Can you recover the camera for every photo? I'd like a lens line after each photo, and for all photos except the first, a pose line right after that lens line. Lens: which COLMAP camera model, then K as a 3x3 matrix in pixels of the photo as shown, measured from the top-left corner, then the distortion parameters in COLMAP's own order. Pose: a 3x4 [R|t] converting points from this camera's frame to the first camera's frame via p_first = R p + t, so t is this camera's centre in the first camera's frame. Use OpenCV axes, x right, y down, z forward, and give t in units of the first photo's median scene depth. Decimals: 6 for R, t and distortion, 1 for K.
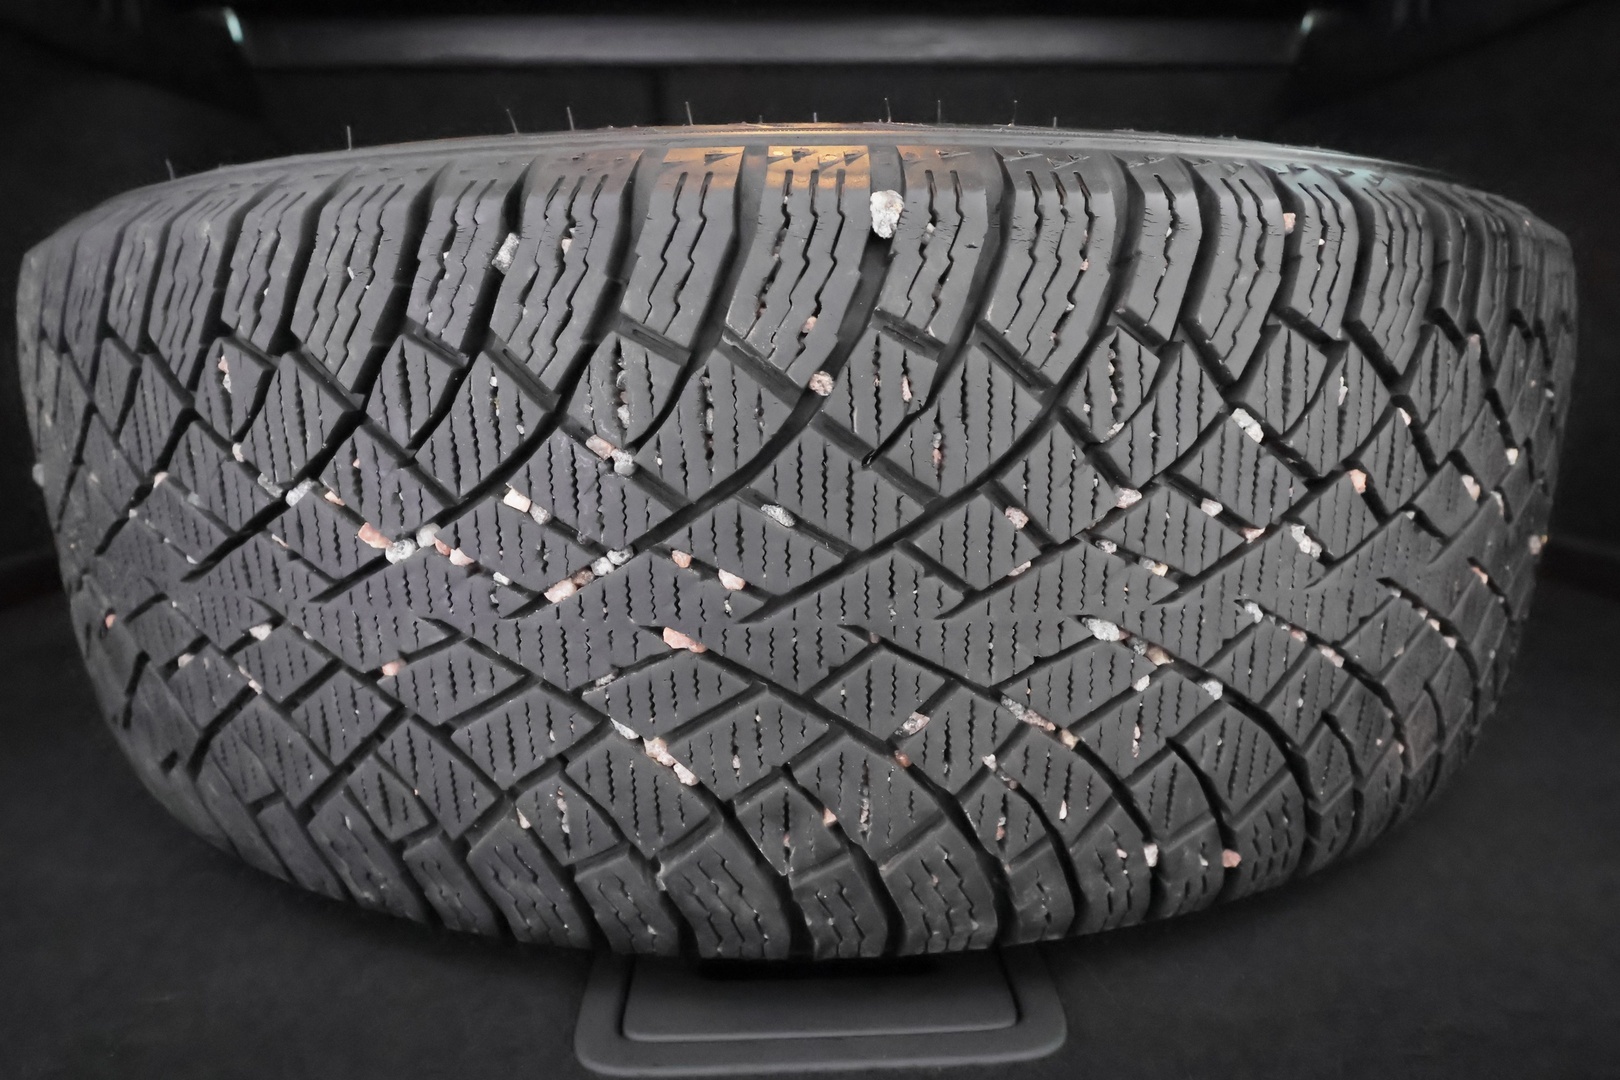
lens RADIAL K [[898.3, 0, 805.3], [0, 898.3, 540.0], [0, 0, 1]] dist [0.002539, 0.000876]
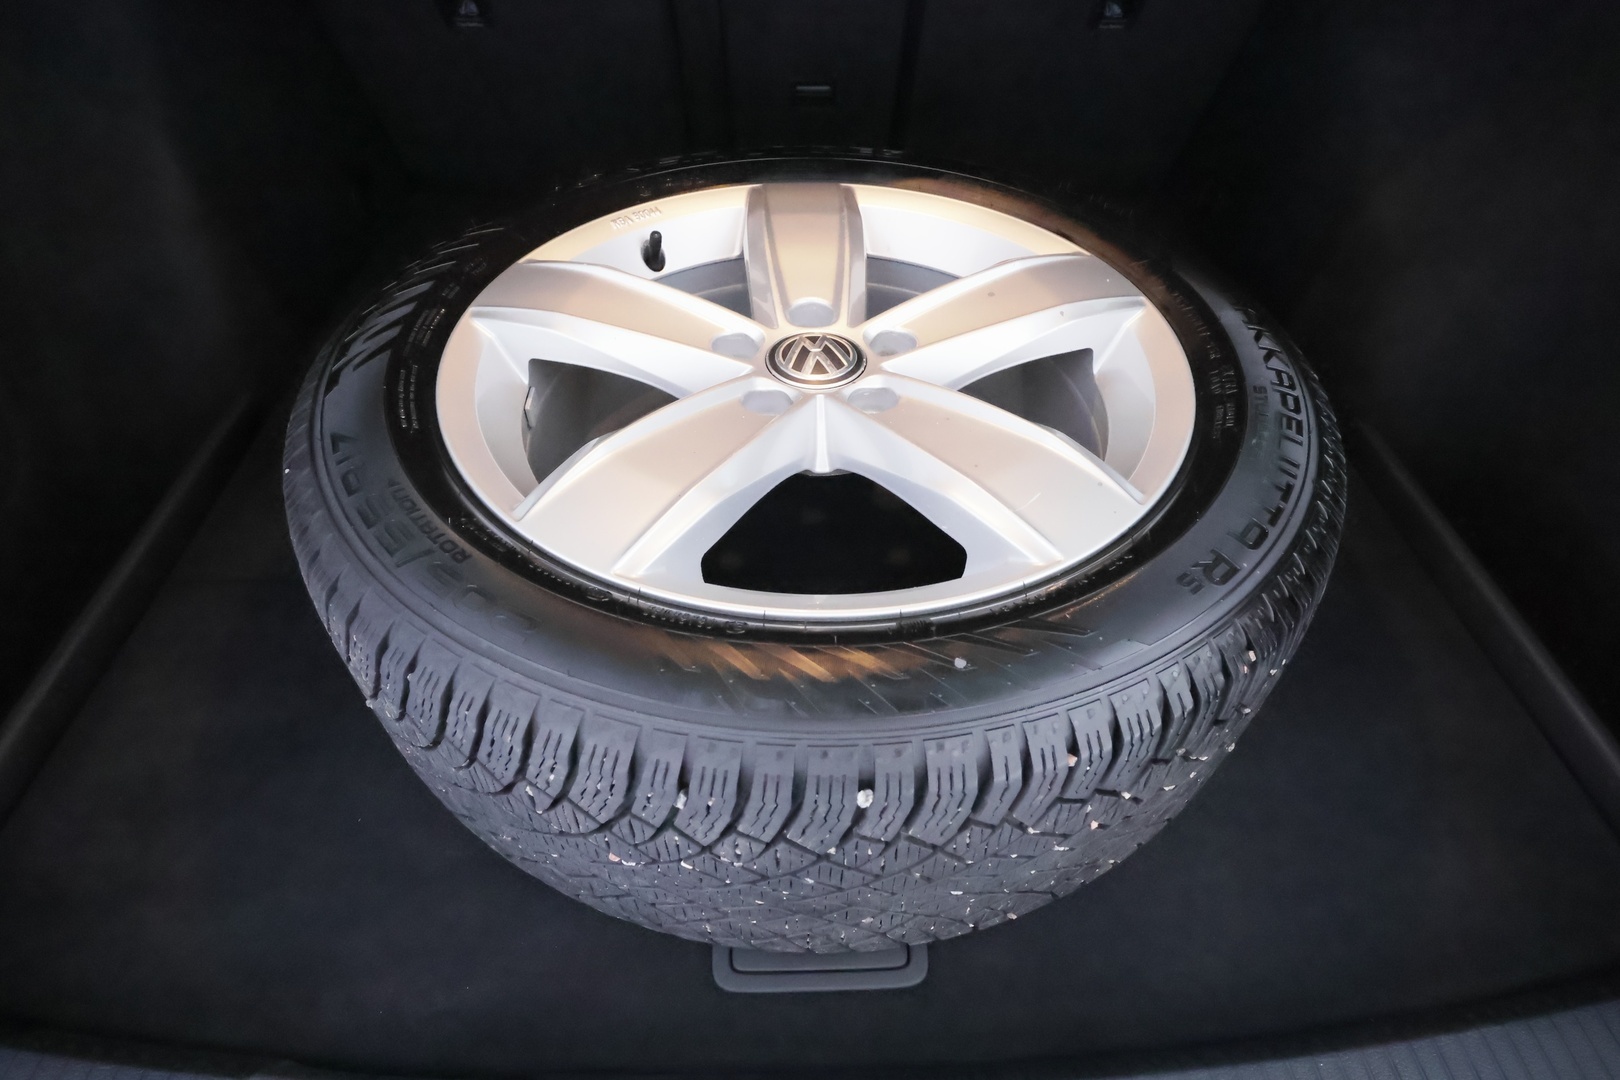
lens RADIAL K [[898.3, 0, 811.5], [0, 898.3, 540.4], [0, 0, 1]] dist [0.002539, 0.000876]
pose [[0.999606, 0.021234, 0.018354, -0.082622], [-0.027808, 0.837836, 0.545213, -1.964424], [-0.003801, -0.545508, 0.838097, -0.403290]]
